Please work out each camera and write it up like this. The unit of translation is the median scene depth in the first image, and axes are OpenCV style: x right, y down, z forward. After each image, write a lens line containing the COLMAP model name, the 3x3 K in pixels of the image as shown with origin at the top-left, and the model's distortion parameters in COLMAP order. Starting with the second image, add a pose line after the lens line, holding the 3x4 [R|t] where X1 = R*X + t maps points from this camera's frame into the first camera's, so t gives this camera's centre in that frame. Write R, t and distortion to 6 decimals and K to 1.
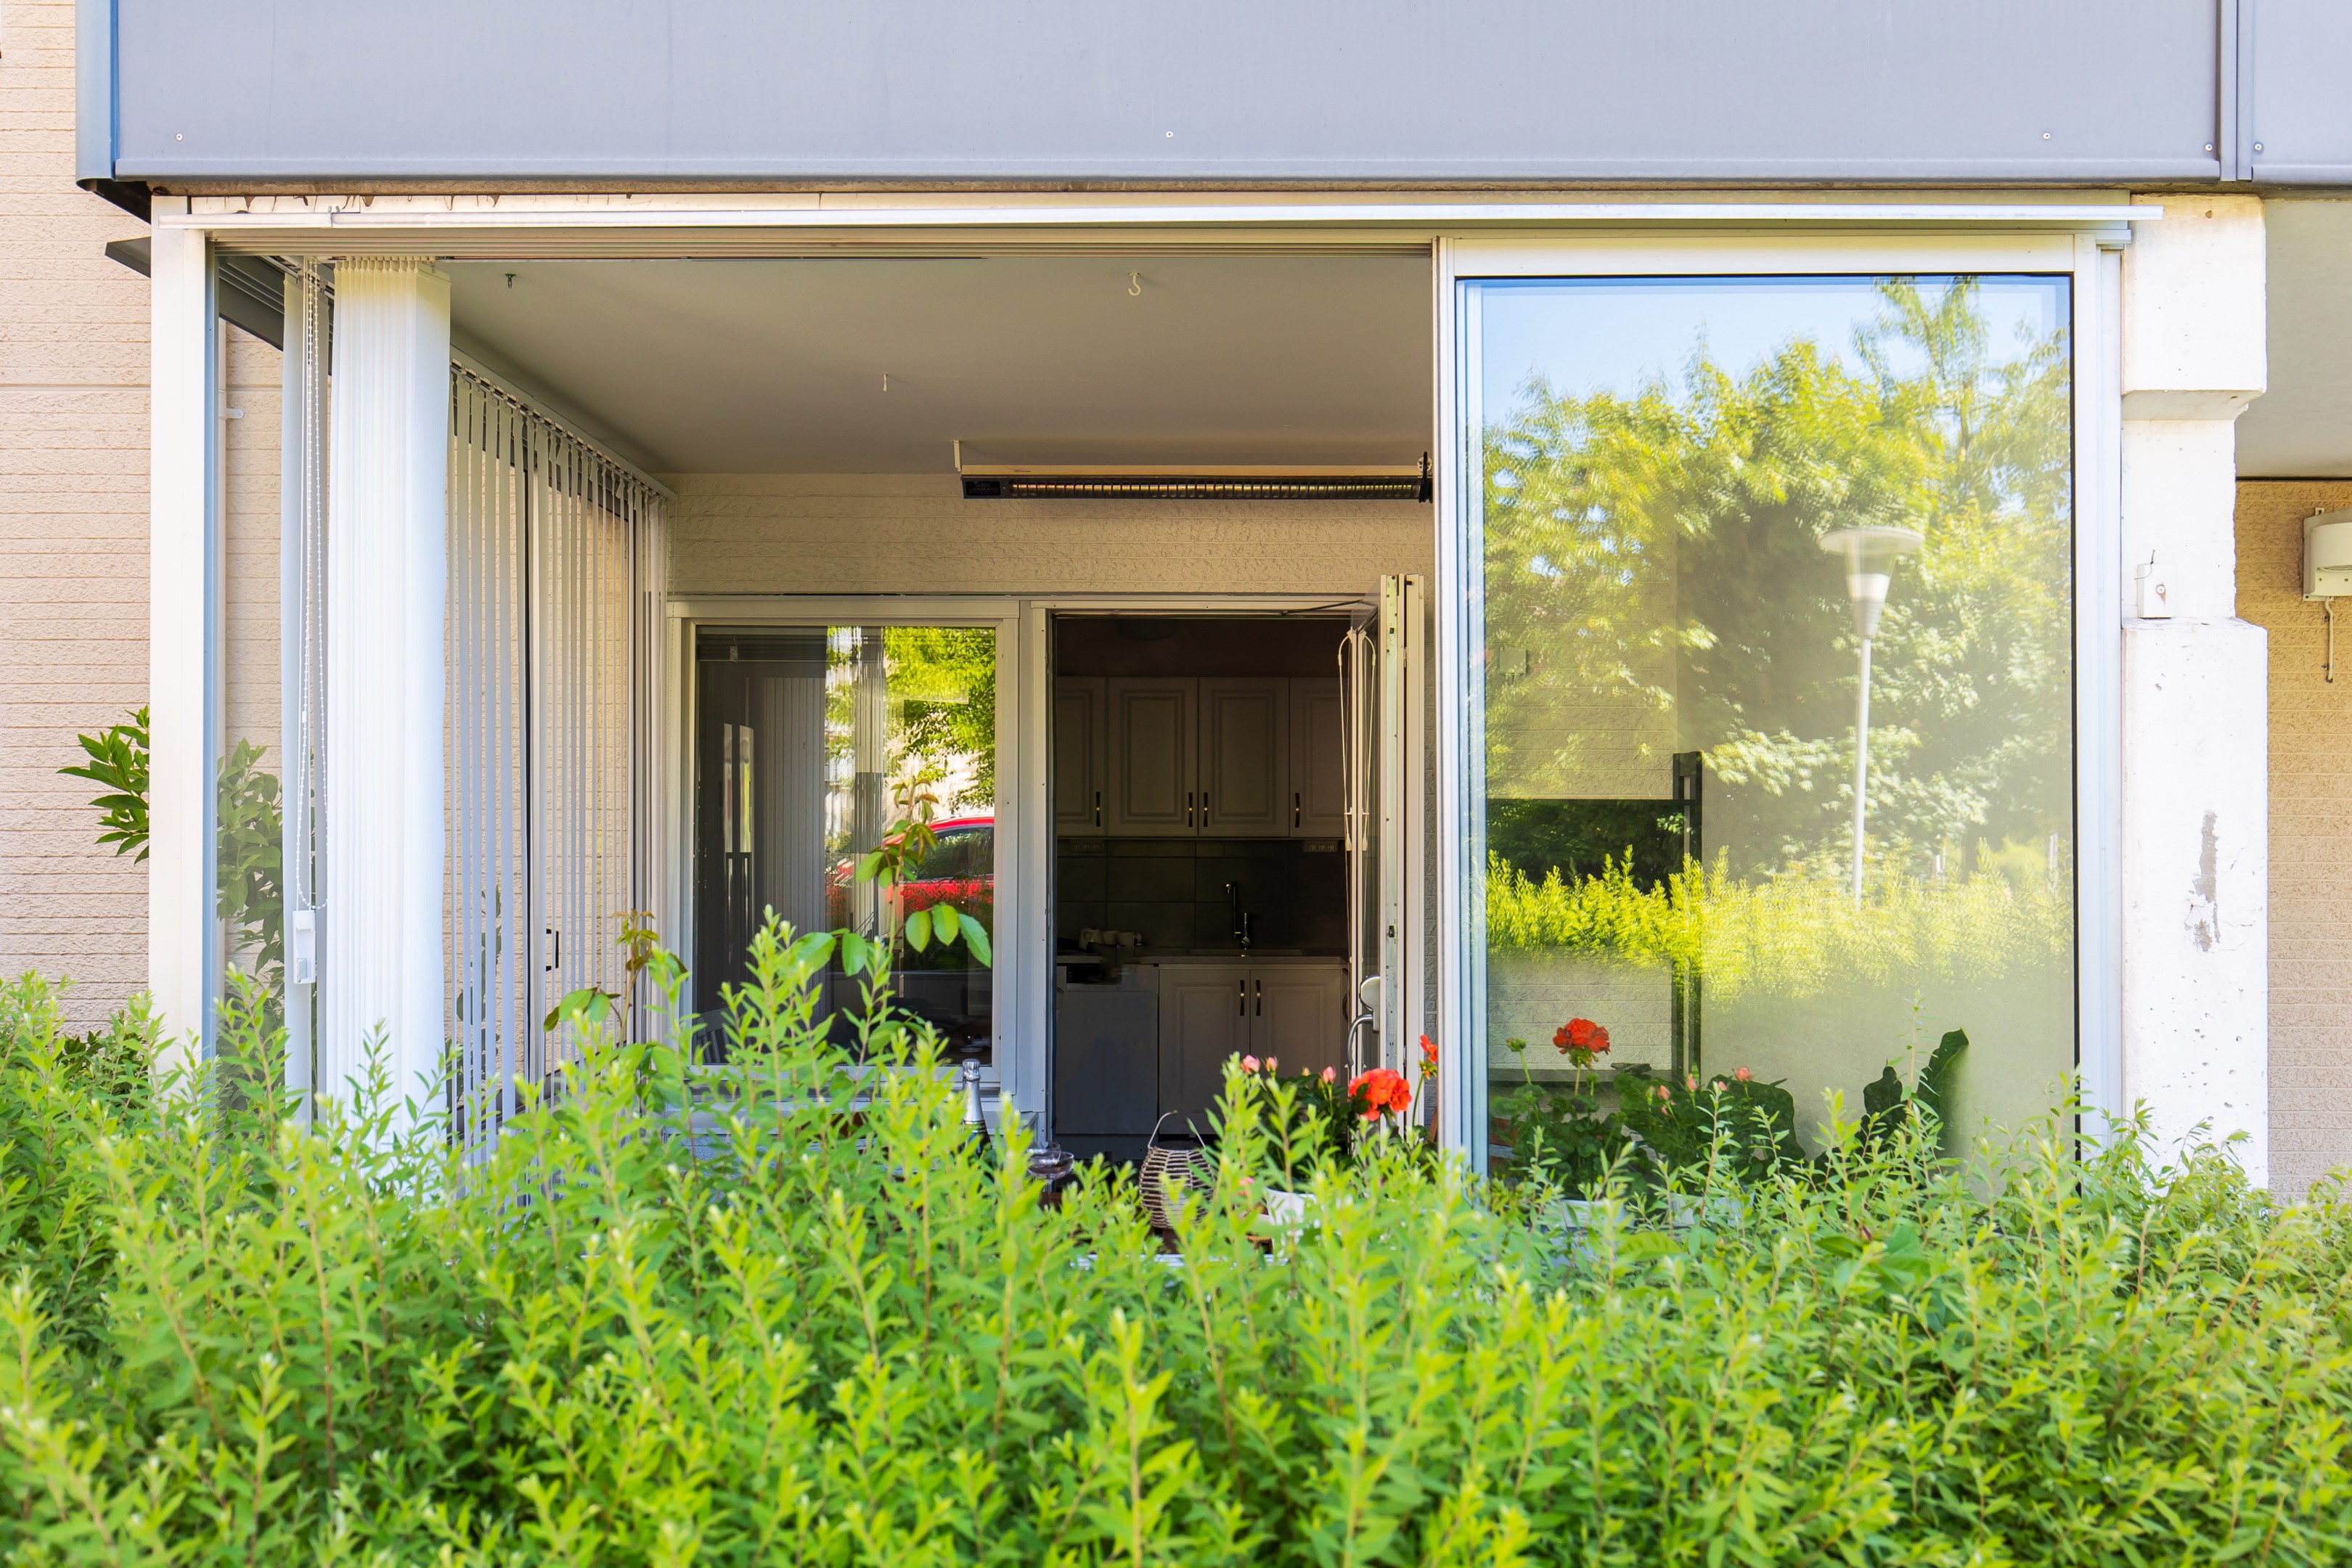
lens RADIAL K [[2128.1, 0, 1176.2], [0, 2128.1, 781.7], [0, 0, 1]] dist [0.000706, 0.004667]
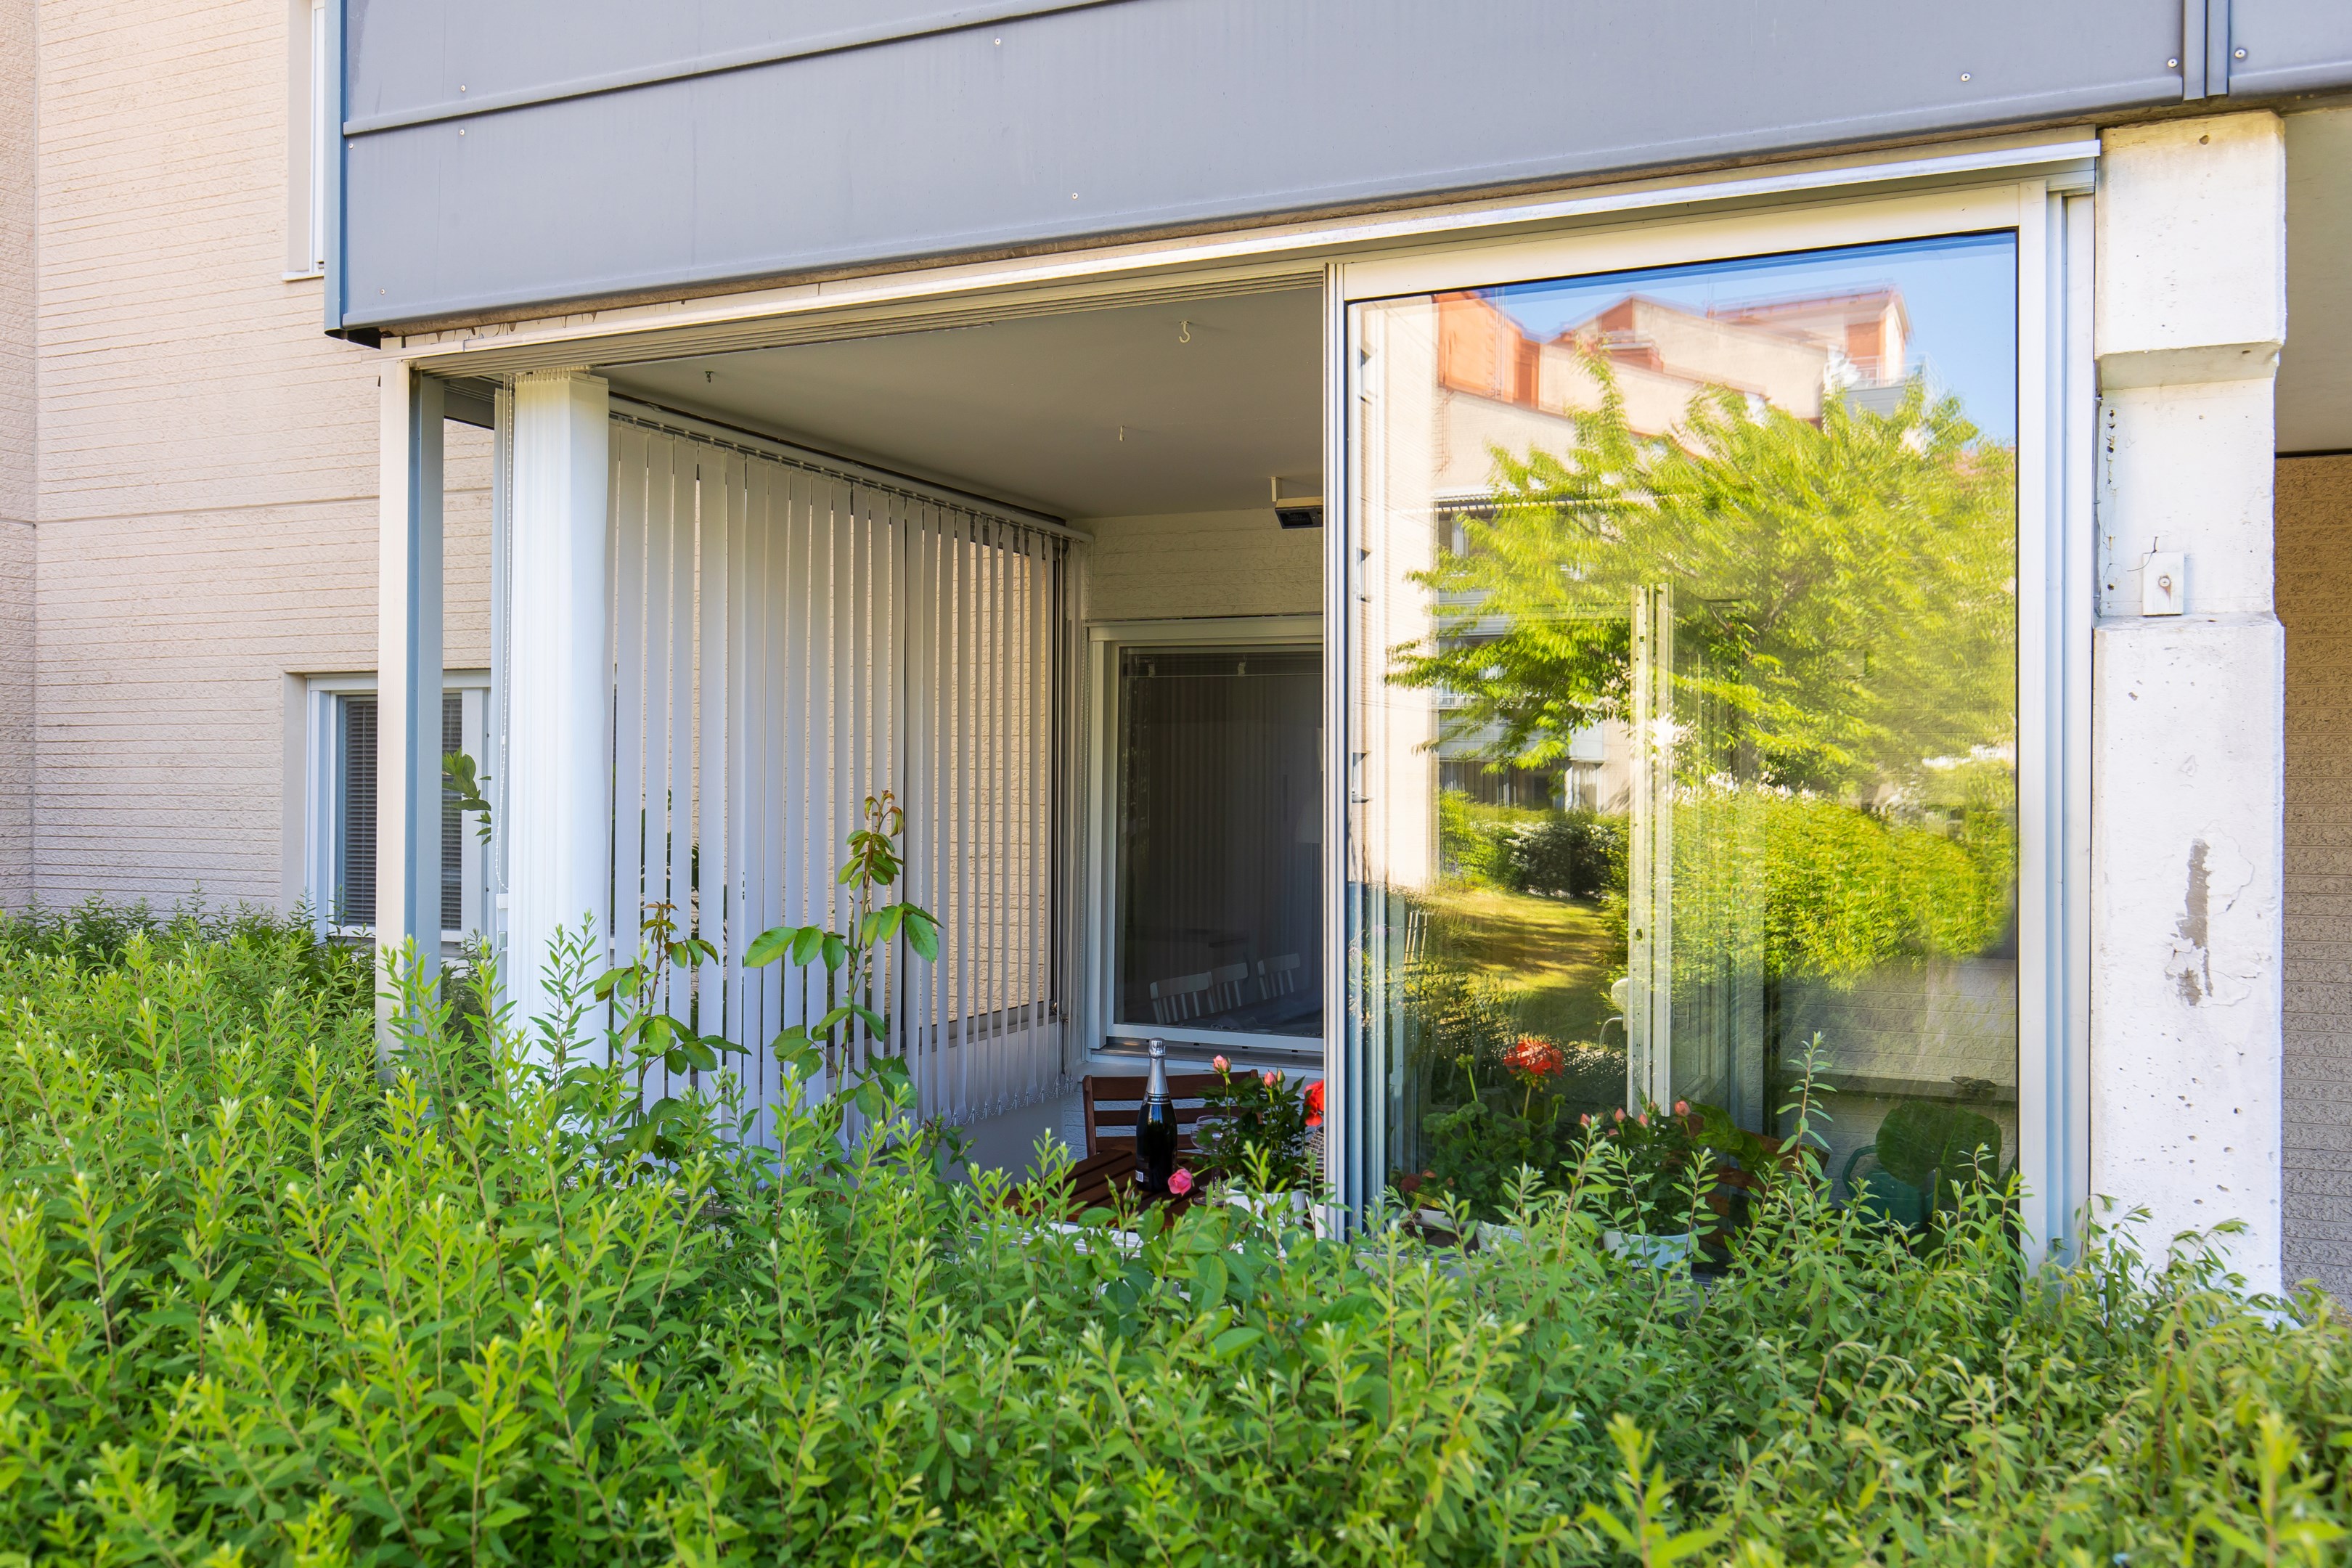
lens RADIAL K [[1891.4, 0, 1175.9], [0, 1891.4, 782.2], [0, 0, 1]] dist [-0.000934, -0.002175]
pose [[0.910785, 0.006222, -0.412834, 0.424593], [-0.004247, 0.999975, 0.005701, -0.012367], [0.412859, -0.003439, 0.910789, 0.142483]]
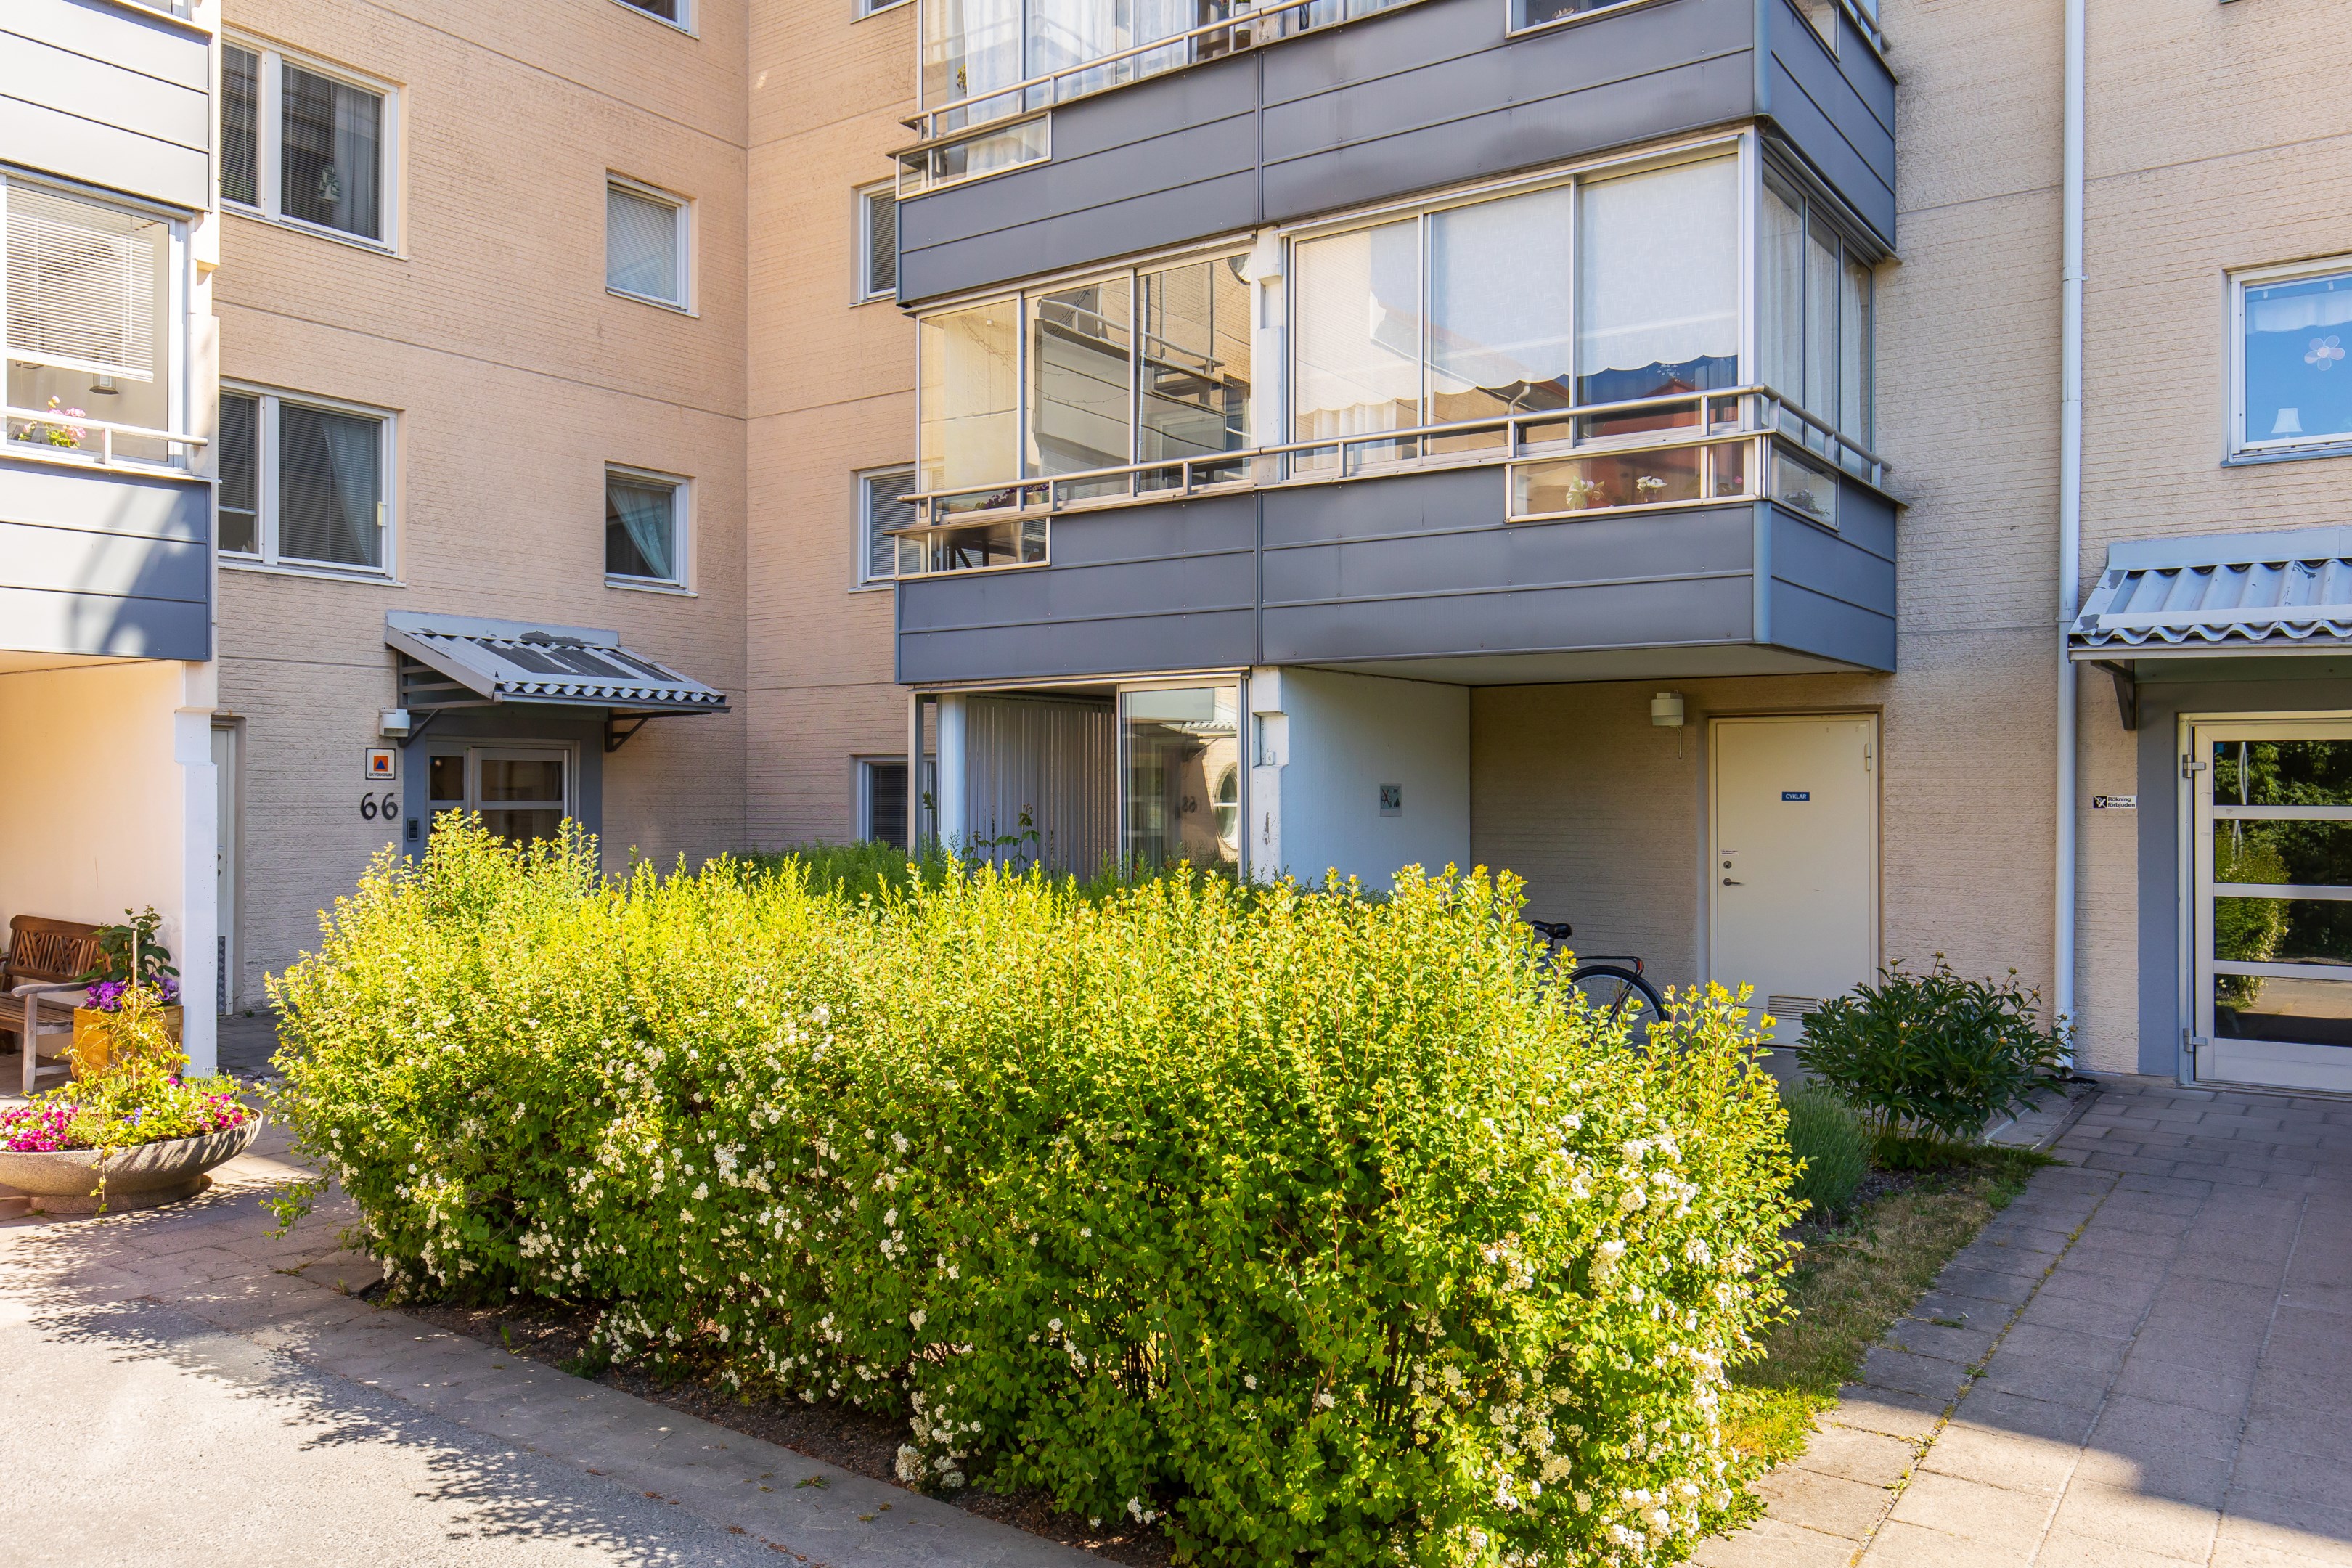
lens RADIAL K [[1752.5, 0, 1175.3], [0, 1752.5, 784.4], [0, 0, 1]] dist [0.000011, 0.000001]
pose [[0.812267, 0.000192, -0.583286, 2.364491], [-0.001659, 0.999997, -0.001982, -0.035845], [0.583284, 0.002578, 0.812265, -1.934362]]
